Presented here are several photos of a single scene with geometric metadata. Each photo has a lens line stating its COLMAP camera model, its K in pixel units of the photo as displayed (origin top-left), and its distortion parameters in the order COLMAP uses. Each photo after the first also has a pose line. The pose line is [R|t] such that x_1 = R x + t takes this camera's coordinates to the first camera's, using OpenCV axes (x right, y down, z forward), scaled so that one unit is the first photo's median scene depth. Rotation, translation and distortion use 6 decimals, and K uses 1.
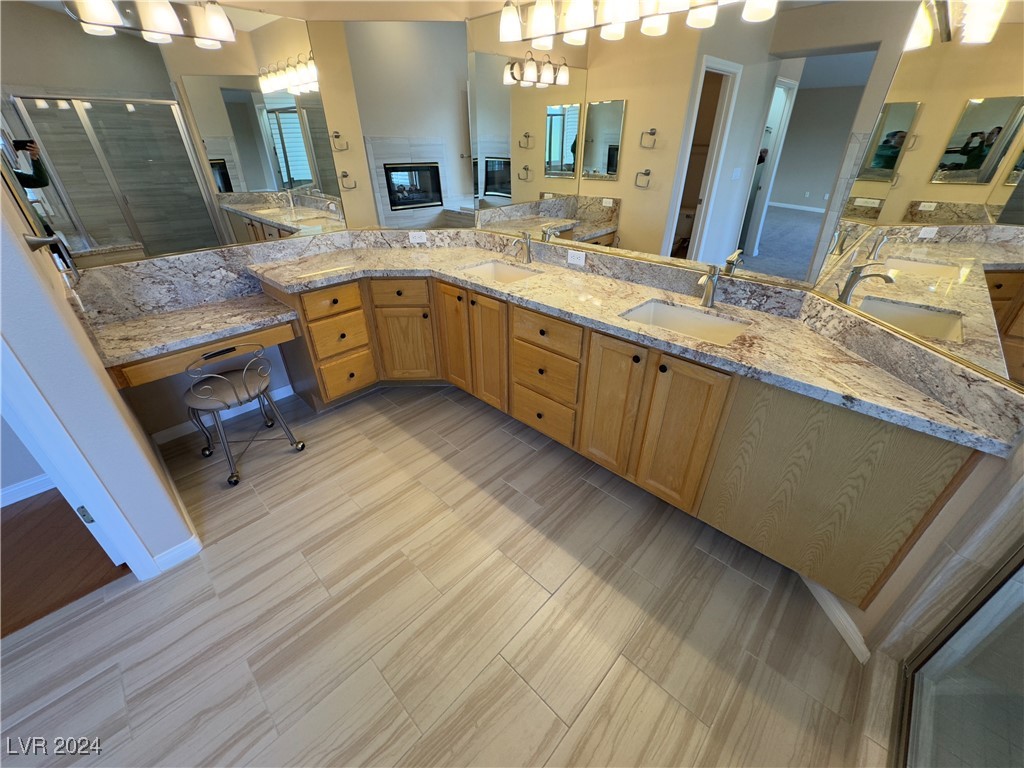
lens RADIAL K [[408.1, 0, 512.3], [0, 408.1, 379.6], [0, 0, 1]] dist [0.001908, 0.000131]
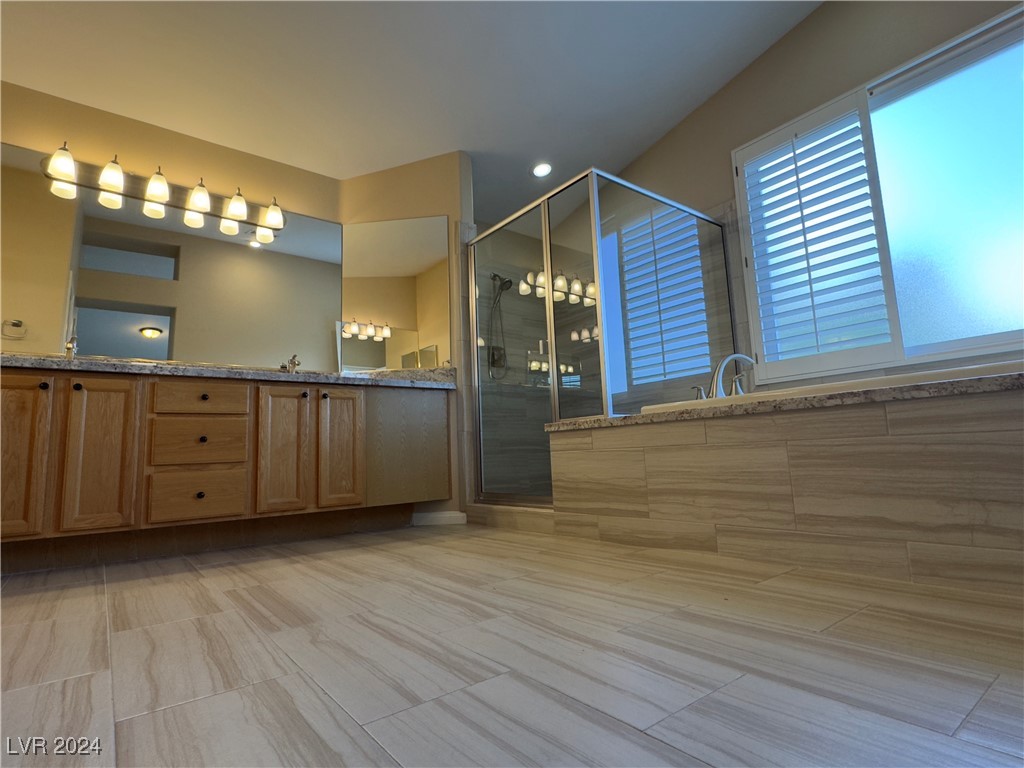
lens RADIAL K [[518.8, 0, 510.4], [0, 518.8, 383.4], [0, 0, 1]] dist [0.000010, 0.000127]
pose [[0.147974, 0.125724, 0.980967, -0.973515], [0.528631, 0.828247, -0.185893, 0.449488], [-0.835855, 0.546077, 0.056097, 0.211368]]
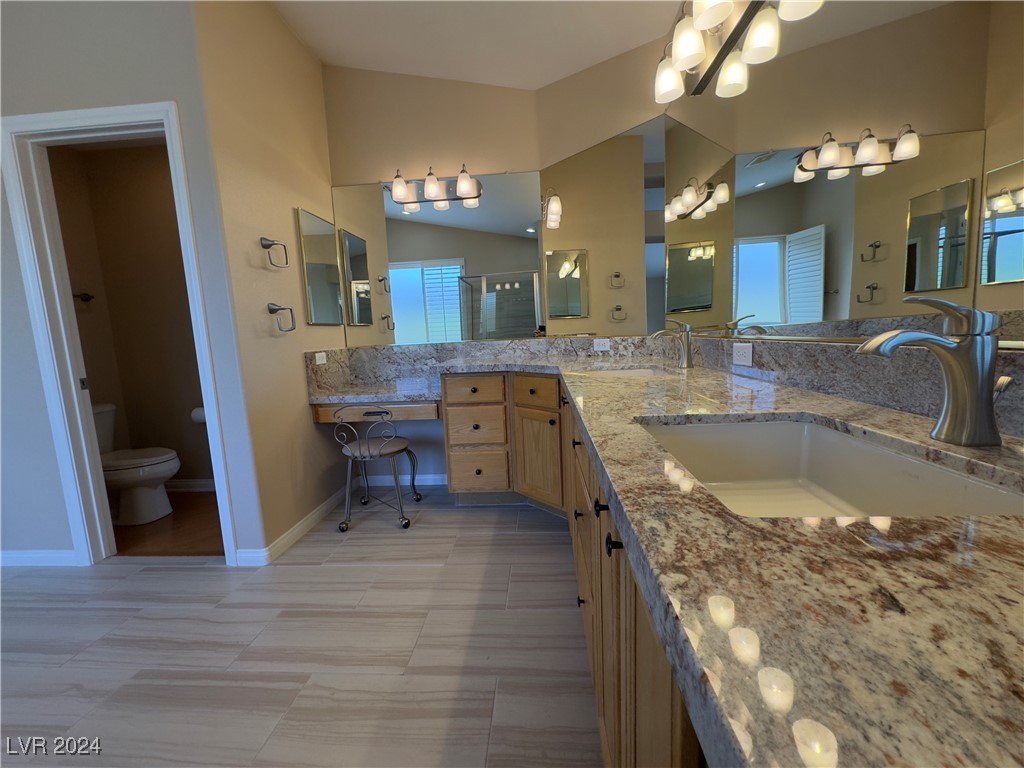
lens RADIAL K [[408.1, 0, 511.9], [0, 408.1, 380.8], [0, 0, 1]] dist [0.001908, 0.000131]
pose [[0.636399, 0.064685, -0.768643, 0.406471], [-0.345924, 0.914588, -0.209442, -0.037090], [0.689444, 0.399181, 0.604419, 0.470546]]
